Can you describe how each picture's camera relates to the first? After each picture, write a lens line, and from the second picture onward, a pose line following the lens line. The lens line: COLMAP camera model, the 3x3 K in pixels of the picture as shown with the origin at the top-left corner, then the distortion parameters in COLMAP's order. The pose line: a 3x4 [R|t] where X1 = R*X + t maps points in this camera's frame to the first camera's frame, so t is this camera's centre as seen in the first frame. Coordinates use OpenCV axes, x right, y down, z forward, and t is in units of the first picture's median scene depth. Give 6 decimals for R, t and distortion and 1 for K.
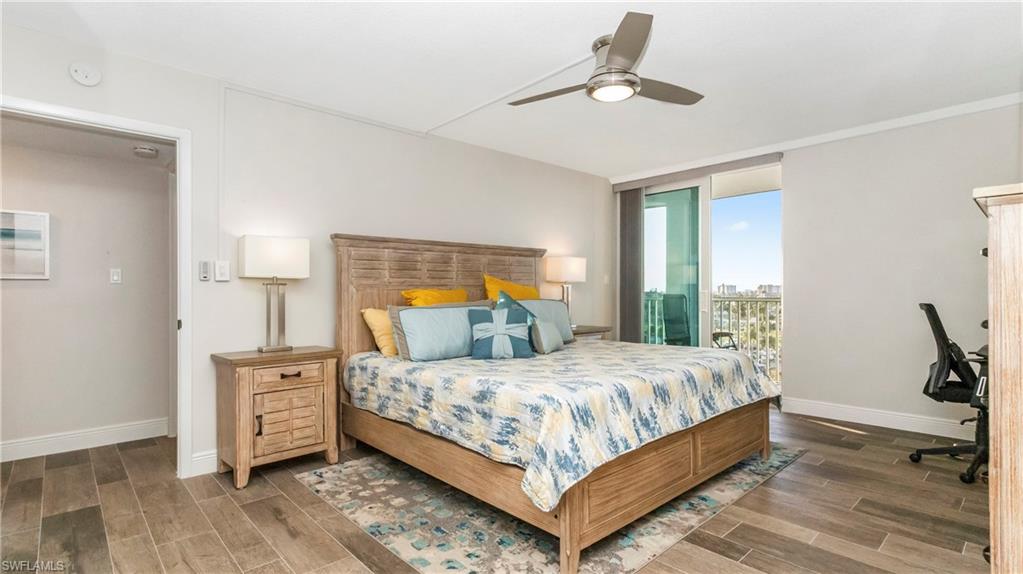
lens RADIAL K [[489.4, 0, 509.2], [0, 489.4, 298.5], [0, 0, 1]] dist [0.001729, 0.000522]
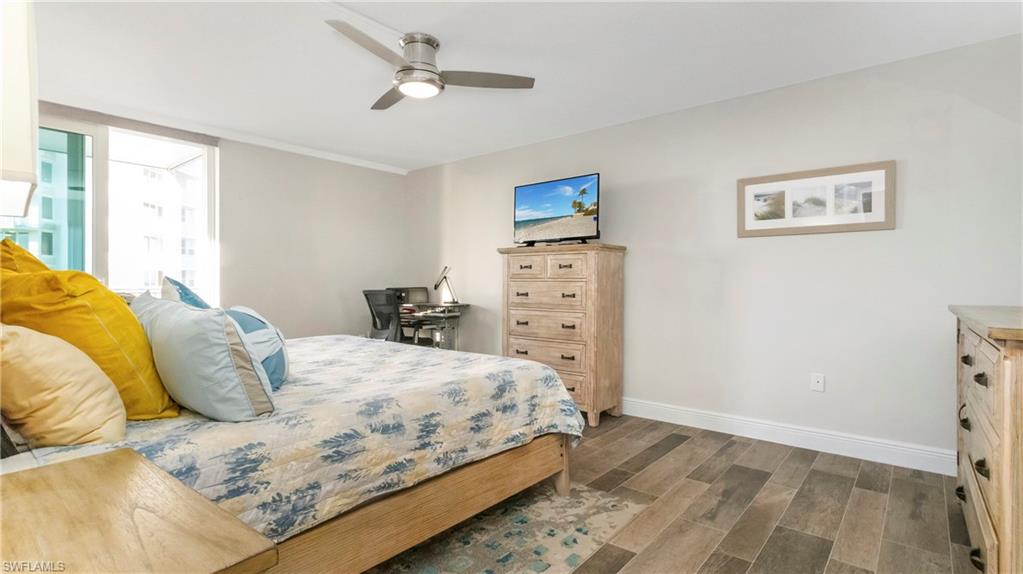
lens RADIAL K [[498.9, 0, 517.6], [0, 498.9, 286.0], [0, 0, 1]] dist [0.001565, 0.000150]
pose [[-0.139609, -0.003238, 0.990201, -0.928377], [0.010970, 0.999928, 0.004816, -0.006061], [-0.990146, 0.011535, -0.139564, 1.009586]]
